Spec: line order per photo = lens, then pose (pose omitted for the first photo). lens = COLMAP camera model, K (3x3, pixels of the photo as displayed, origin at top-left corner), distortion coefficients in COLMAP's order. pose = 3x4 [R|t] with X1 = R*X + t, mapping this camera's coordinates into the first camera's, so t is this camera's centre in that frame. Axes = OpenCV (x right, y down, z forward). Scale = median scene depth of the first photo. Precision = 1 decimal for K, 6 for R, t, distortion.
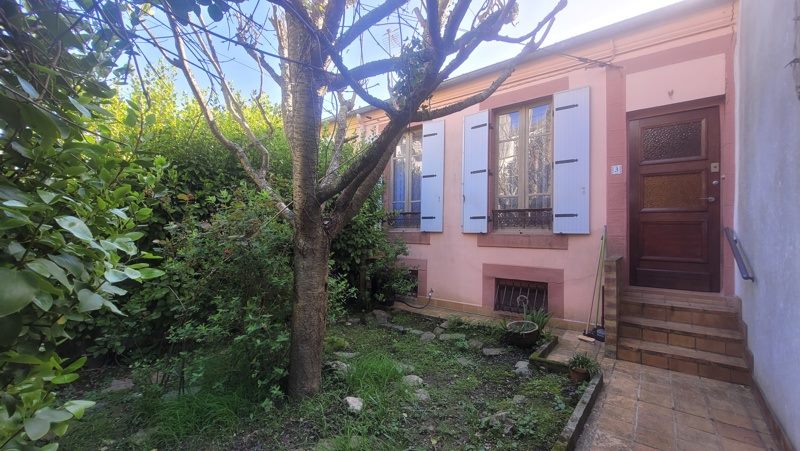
lens RADIAL K [[310.8, 0, 400.0], [0, 310.8, 225.5], [0, 0, 1]] dist [0.001127, 0.000040]
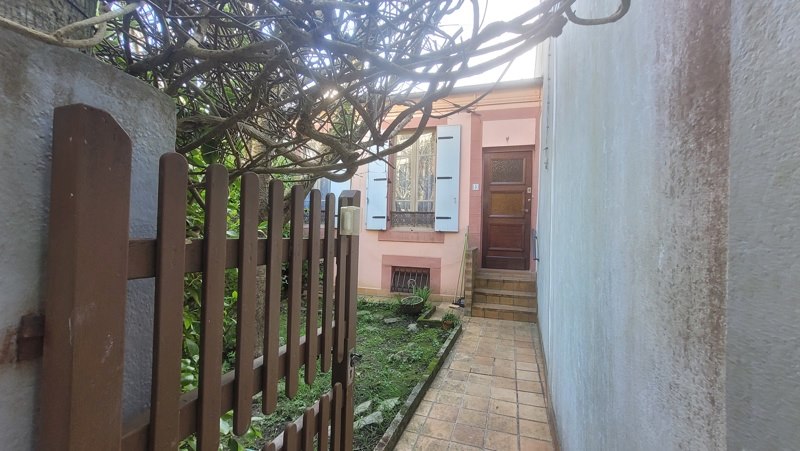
lens RADIAL K [[310.8, 0, 400.0], [0, 310.8, 225.5], [0, 0, 1]] dist [0.001127, 0.000040]
pose [[0.939573, 0.016734, 0.341941, -0.128382], [-0.022816, 0.999645, 0.013773, -0.016970], [-0.341589, -0.020743, 0.939621, -0.251832]]
